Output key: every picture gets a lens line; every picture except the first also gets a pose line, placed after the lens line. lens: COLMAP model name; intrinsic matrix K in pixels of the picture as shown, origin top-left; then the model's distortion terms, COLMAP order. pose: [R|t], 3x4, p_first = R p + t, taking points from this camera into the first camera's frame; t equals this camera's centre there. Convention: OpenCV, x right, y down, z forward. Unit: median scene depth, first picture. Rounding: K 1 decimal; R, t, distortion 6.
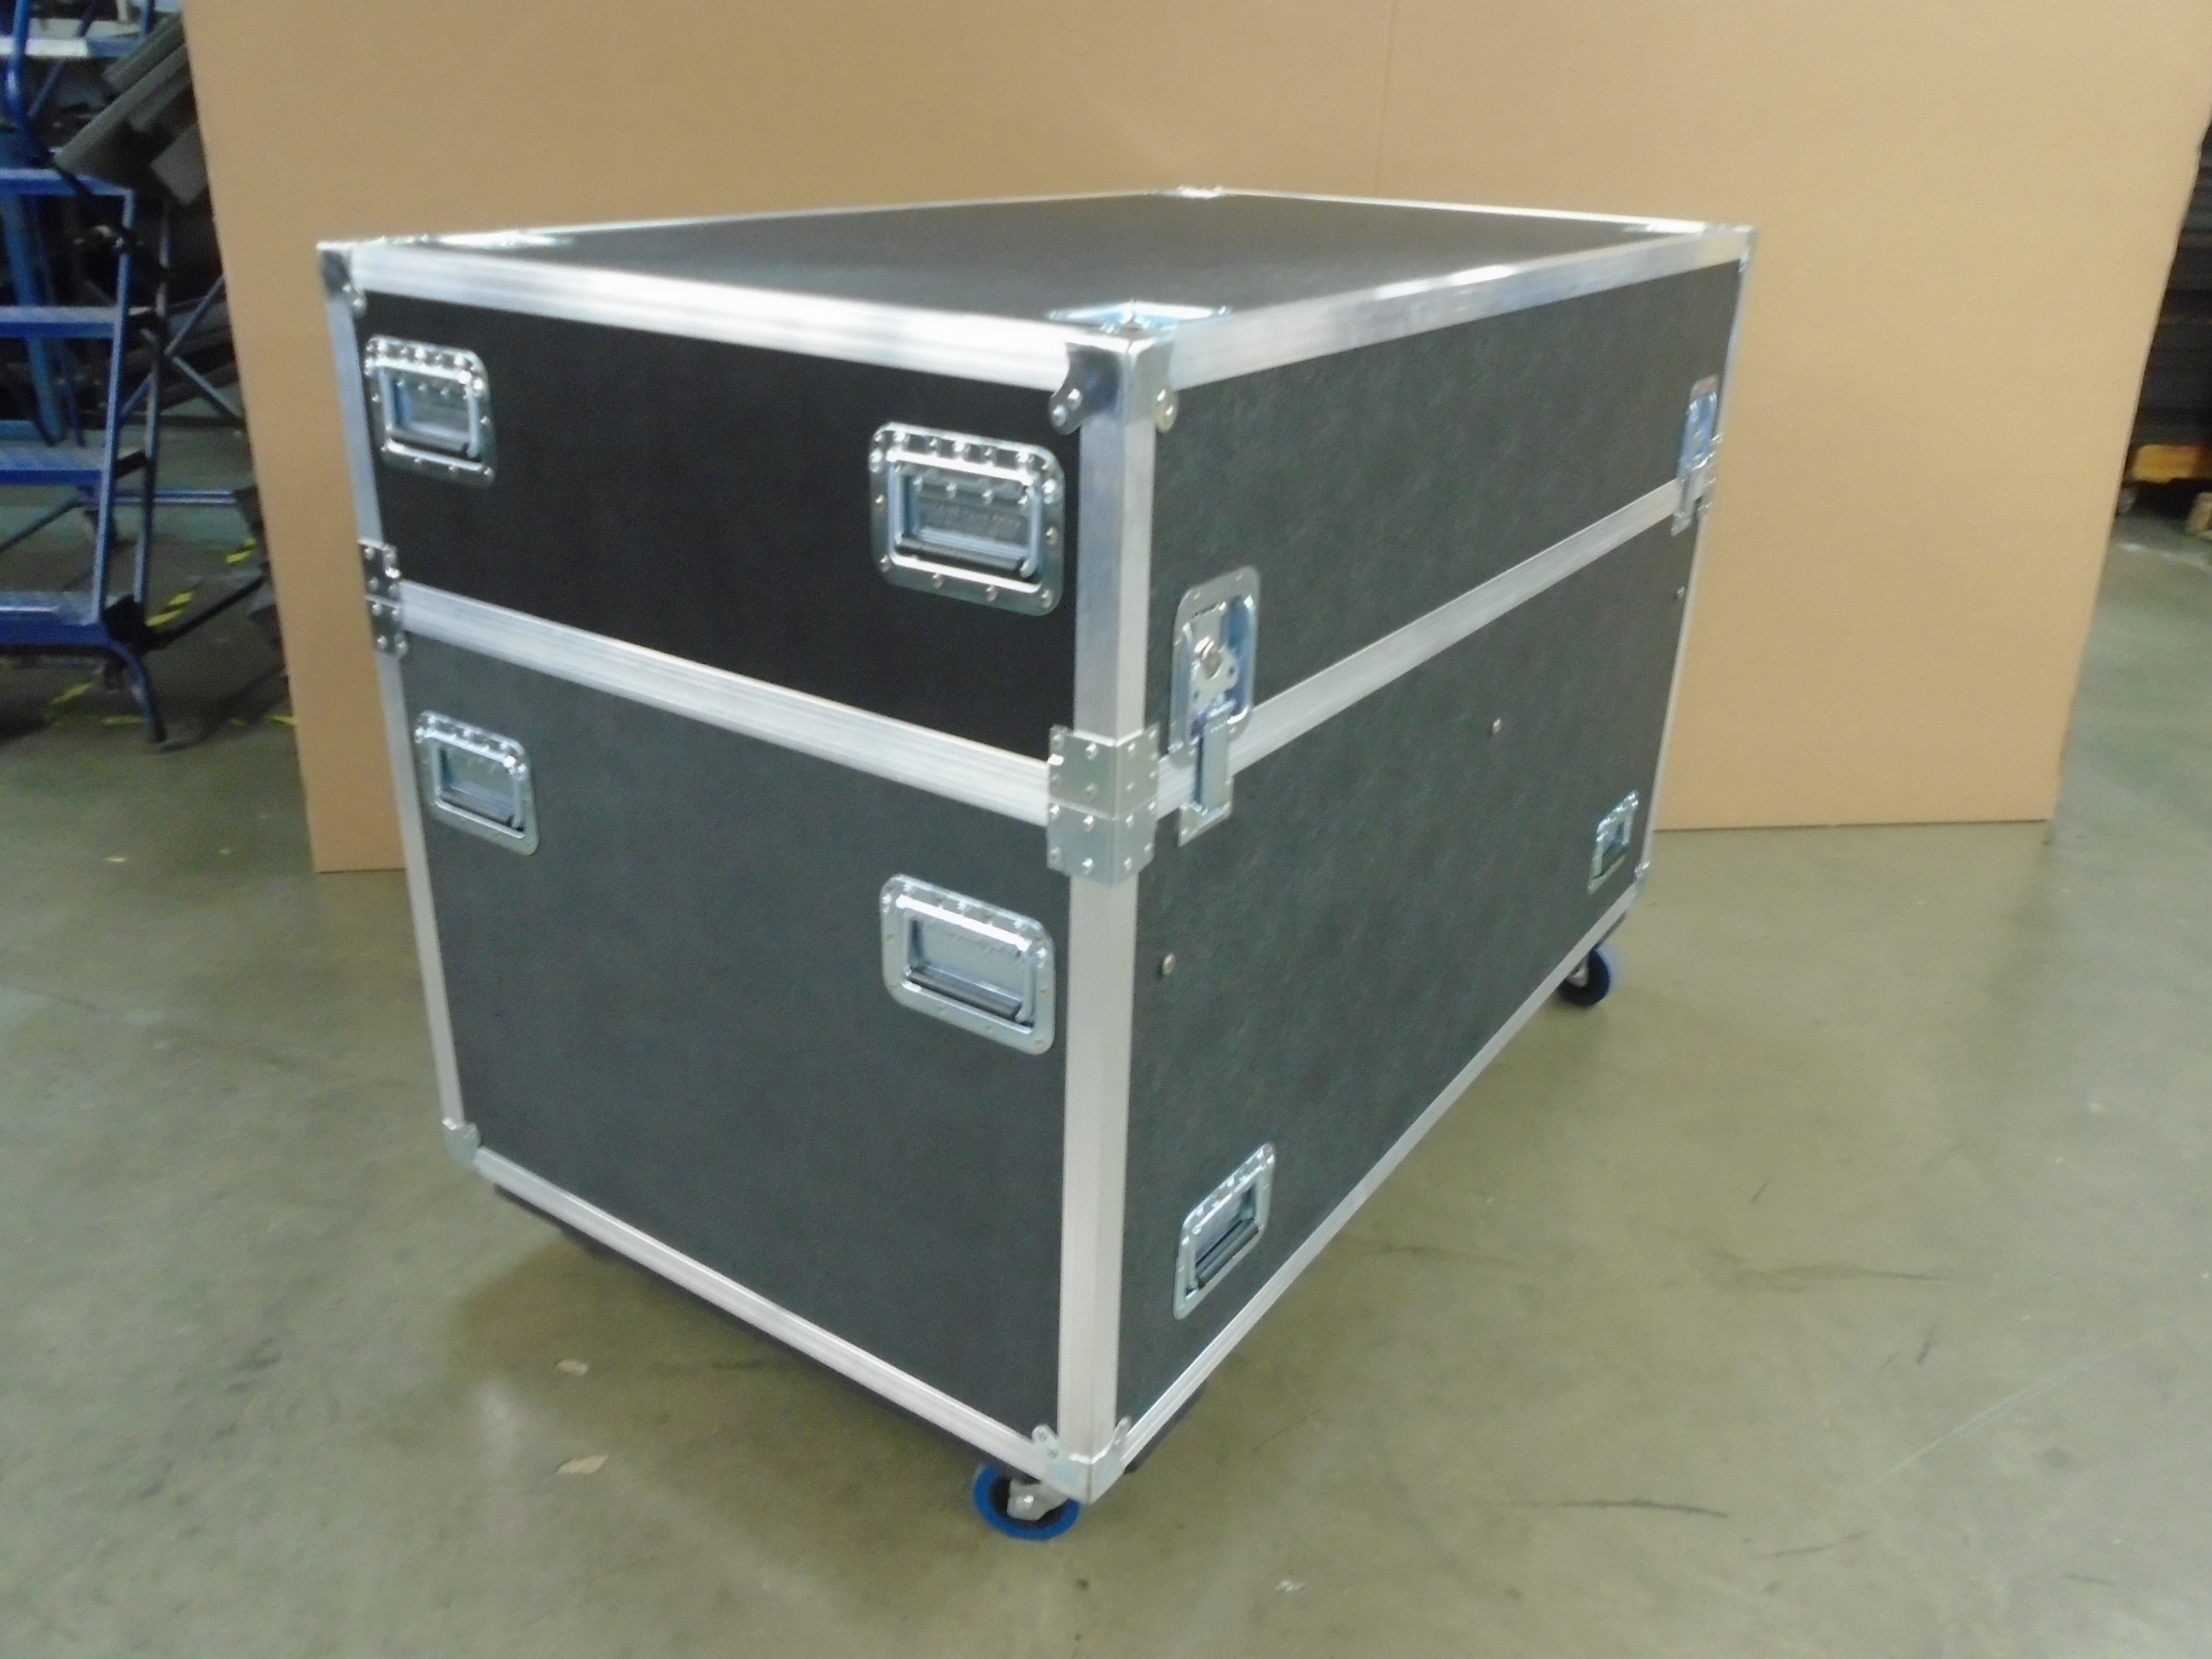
lens RADIAL K [[1700.4, 0, 1110.1], [0, 1700.4, 827.3], [0, 0, 1]] dist [-0.012141, -0.002753]
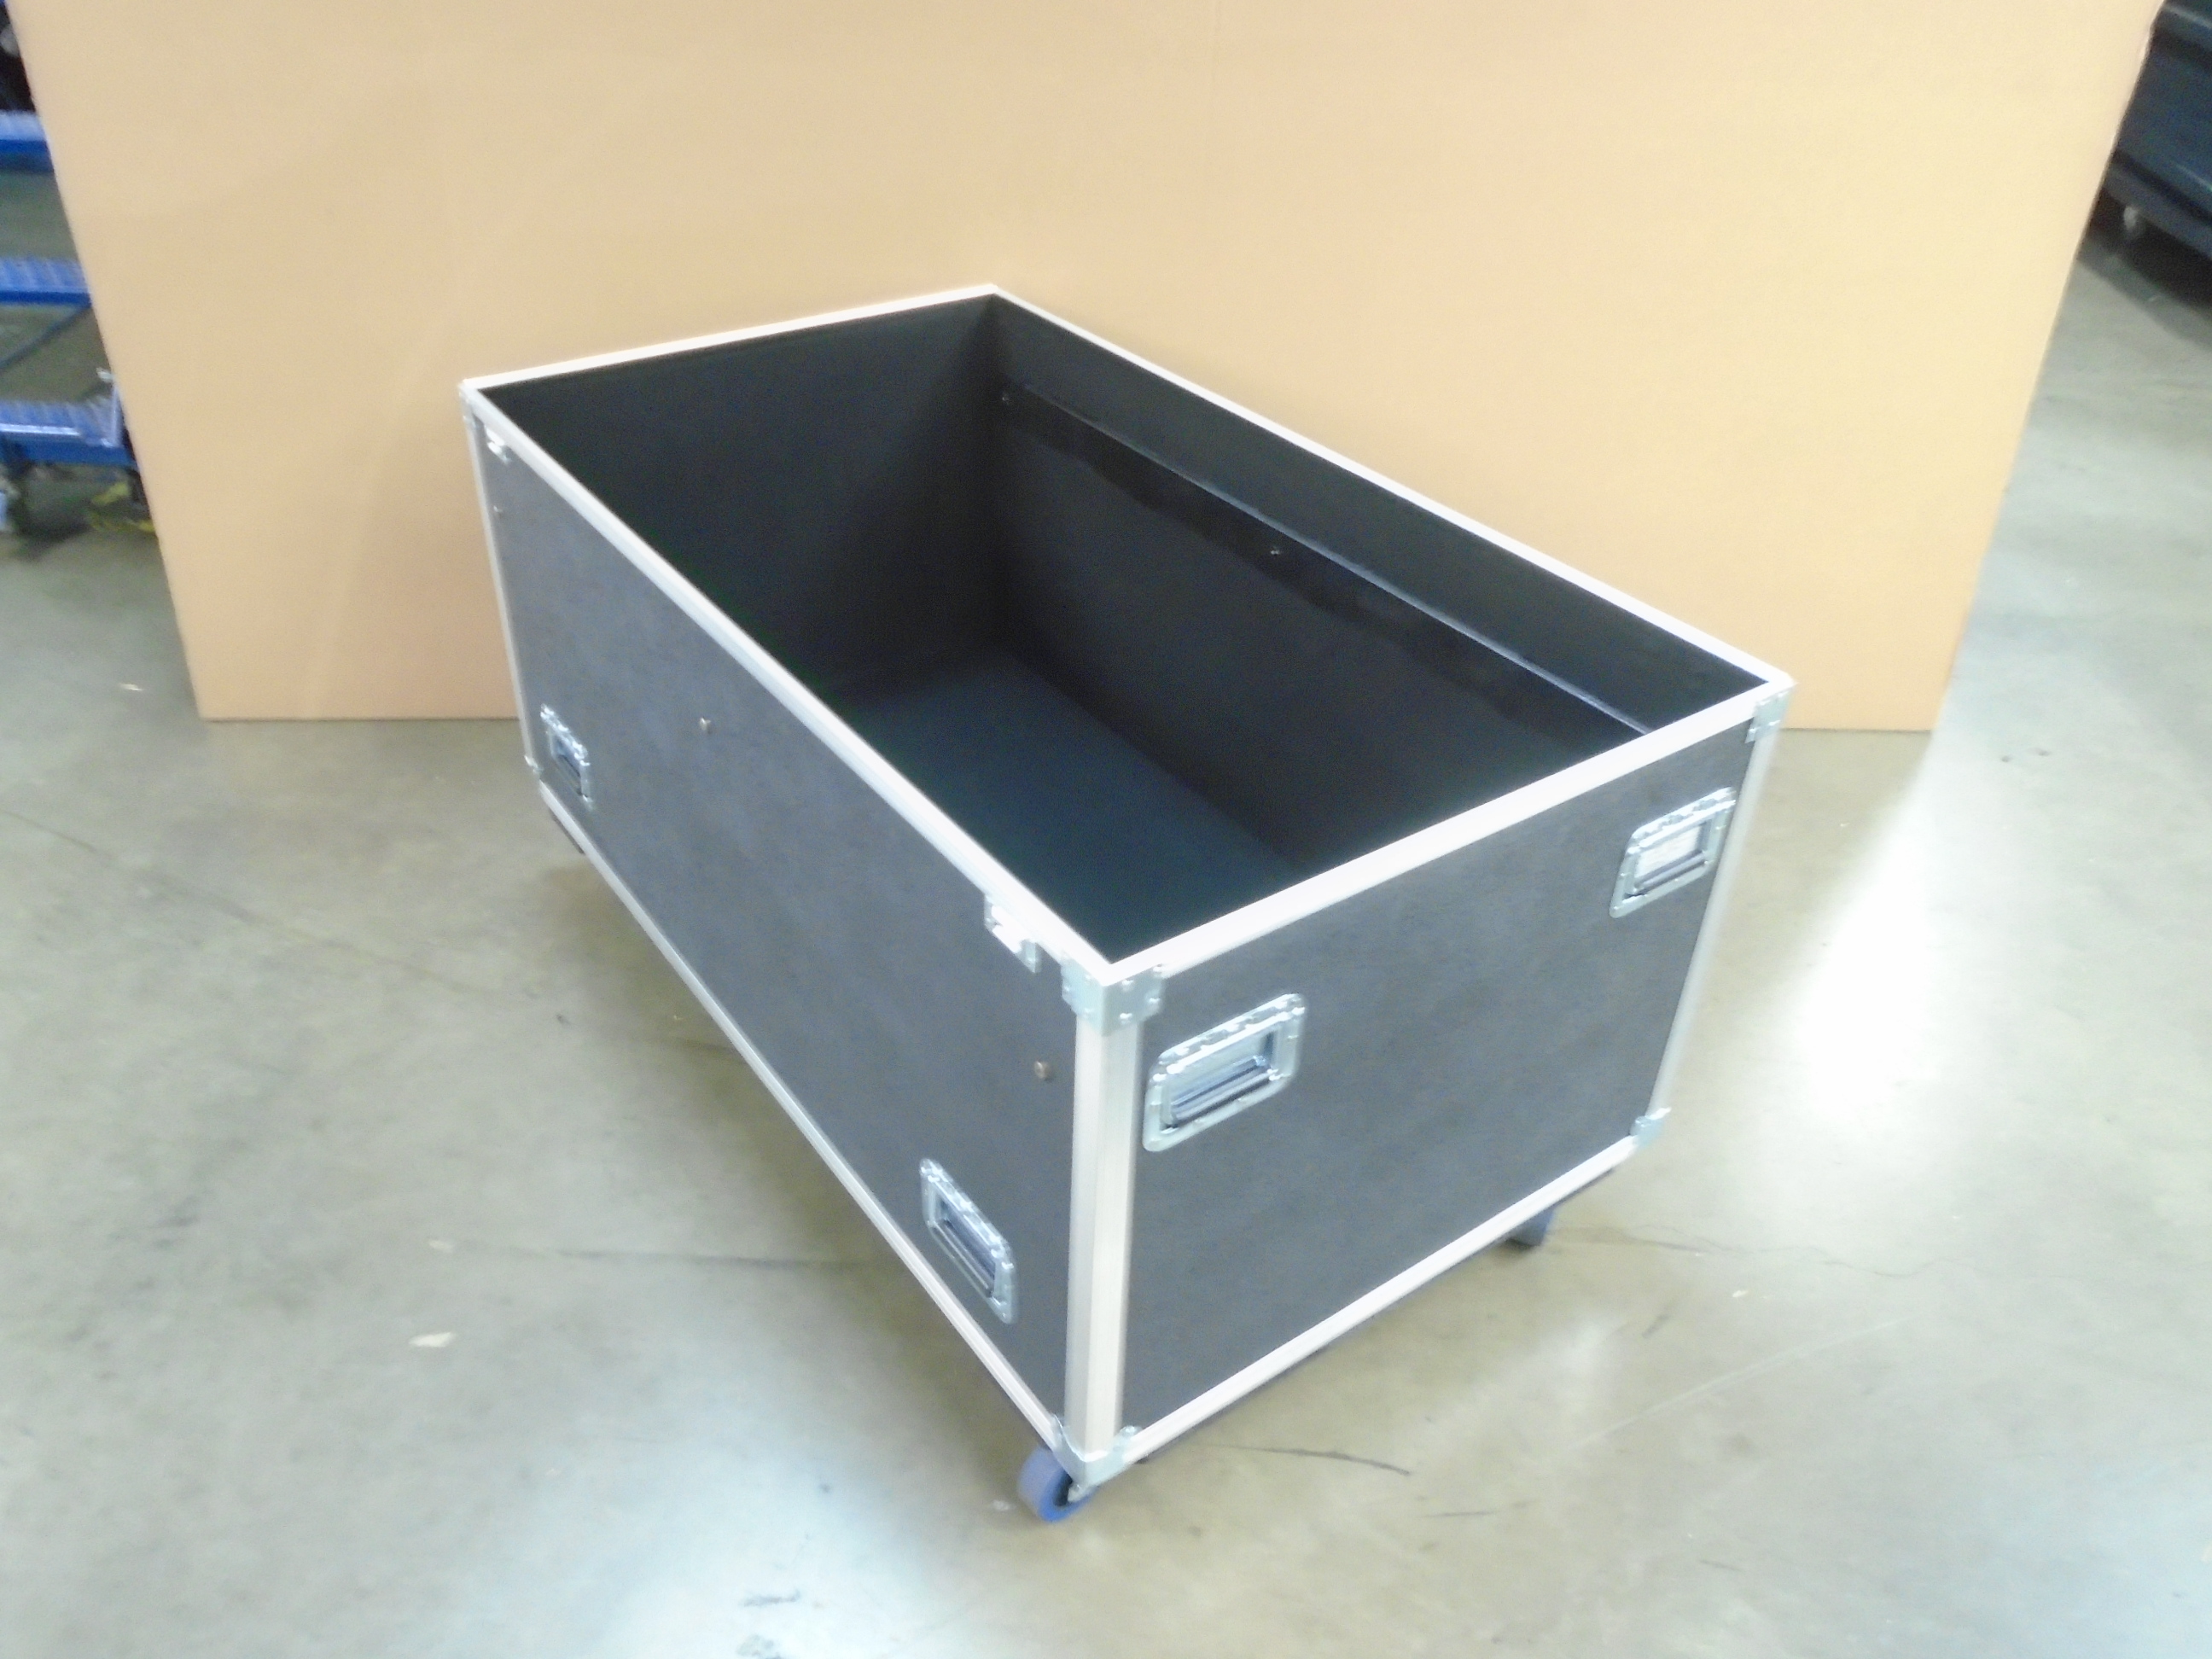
lens RADIAL K [[1700.4, 0, 1114.4], [0, 1700.4, 830.6], [0, 0, 1]] dist [-0.012141, -0.002753]
pose [[0.994674, 0.063432, -0.081242, 0.223729], [-0.047308, 0.981236, 0.186919, -0.203993], [0.091574, -0.182080, 0.979010, -0.038760]]
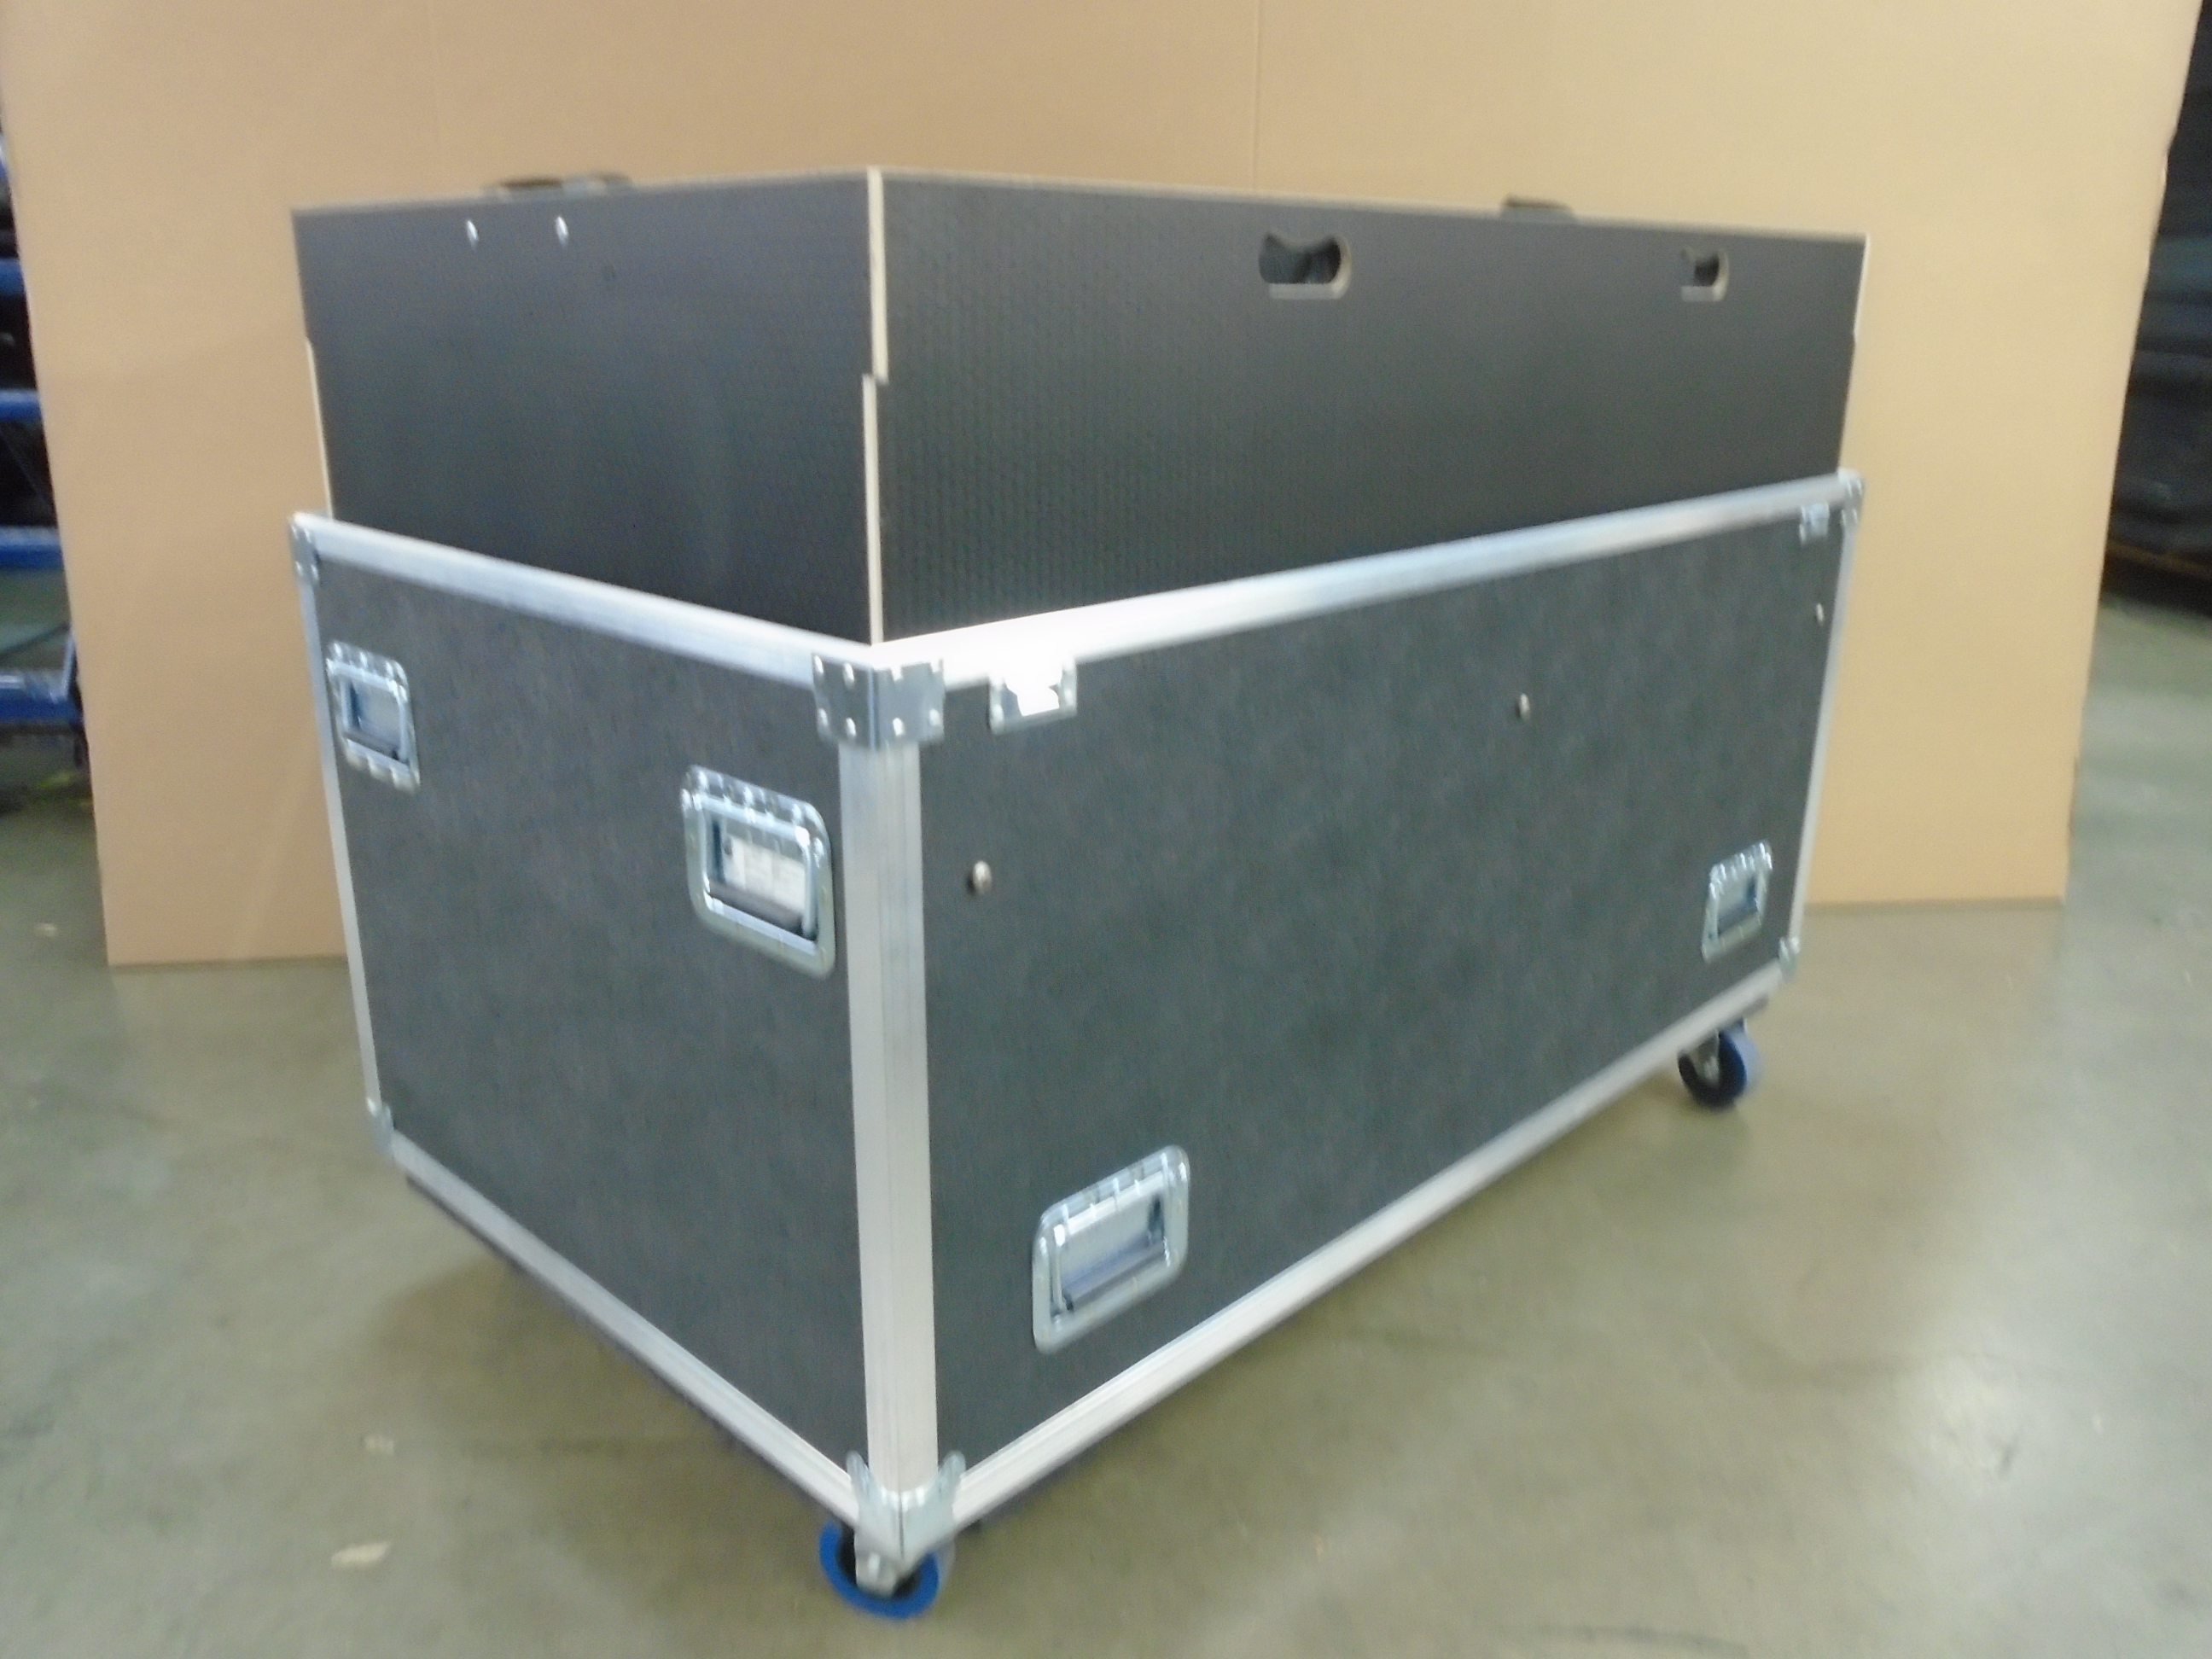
lens RADIAL K [[1700.4, 0, 1107.4], [0, 1700.4, 836.7], [0, 0, 1]] dist [-0.012141, -0.002753]
pose [[0.998042, -0.003625, -0.062449, 0.110076], [-0.002685, 0.994918, -0.100653, 0.101777], [0.062497, 0.100624, 0.992960, 0.147008]]
